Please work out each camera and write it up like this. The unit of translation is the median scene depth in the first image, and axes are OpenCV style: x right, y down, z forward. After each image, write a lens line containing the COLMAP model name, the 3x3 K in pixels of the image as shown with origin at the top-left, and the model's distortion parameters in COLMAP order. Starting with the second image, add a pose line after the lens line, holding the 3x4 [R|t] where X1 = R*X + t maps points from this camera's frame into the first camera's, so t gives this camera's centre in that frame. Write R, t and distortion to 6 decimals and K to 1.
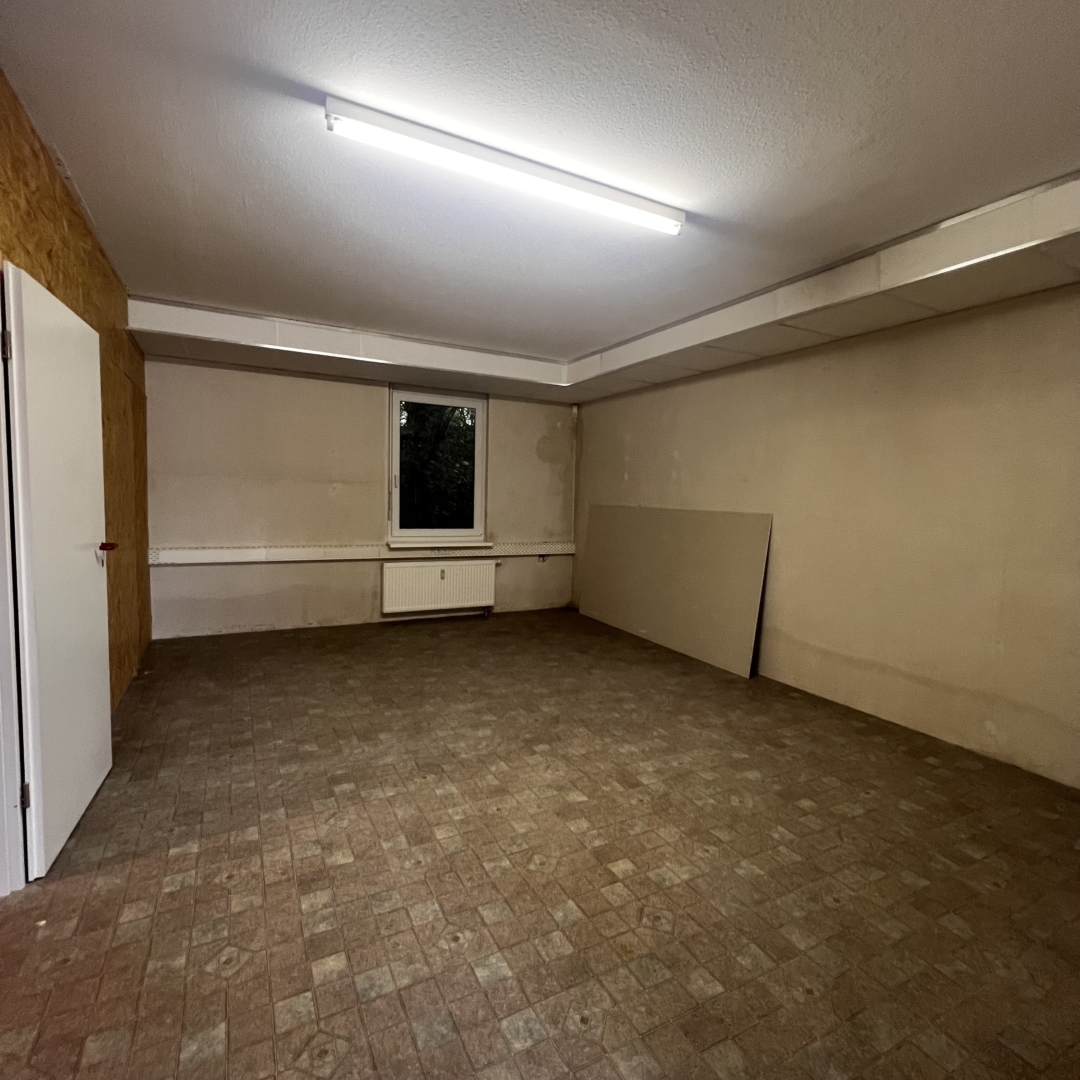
lens RADIAL K [[575.7, 0, 540.0], [0, 575.7, 540.0], [0, 0, 1]] dist [0.002738, 0.000096]
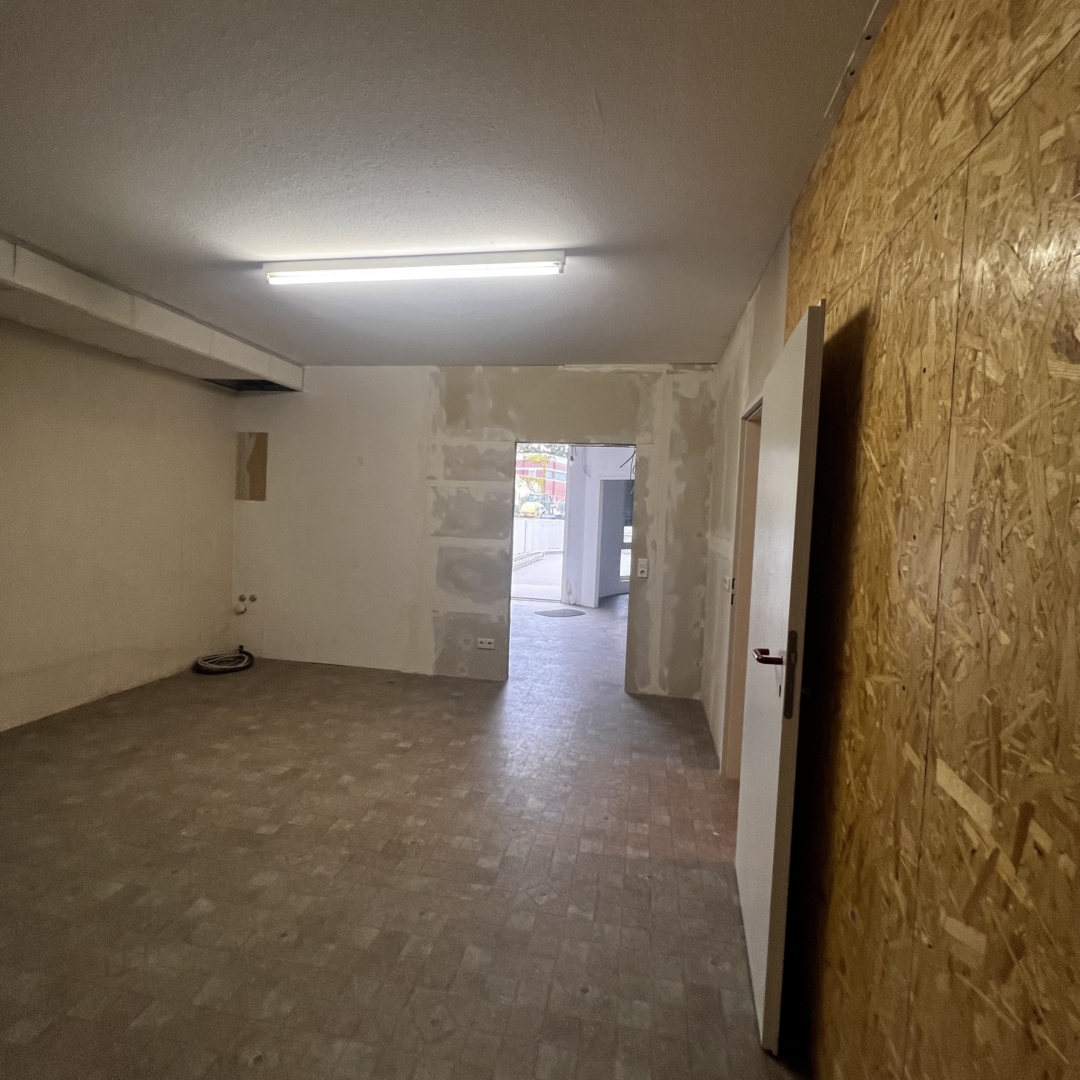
lens RADIAL K [[575.7, 0, 540.0], [0, 575.7, 540.0], [0, 0, 1]] dist [0.002738, 0.000096]
pose [[-0.783357, -0.091358, 0.614821, -0.880179], [-0.016683, 0.991874, 0.126129, -0.184377], [-0.621348, 0.088547, -0.778515, 1.550124]]
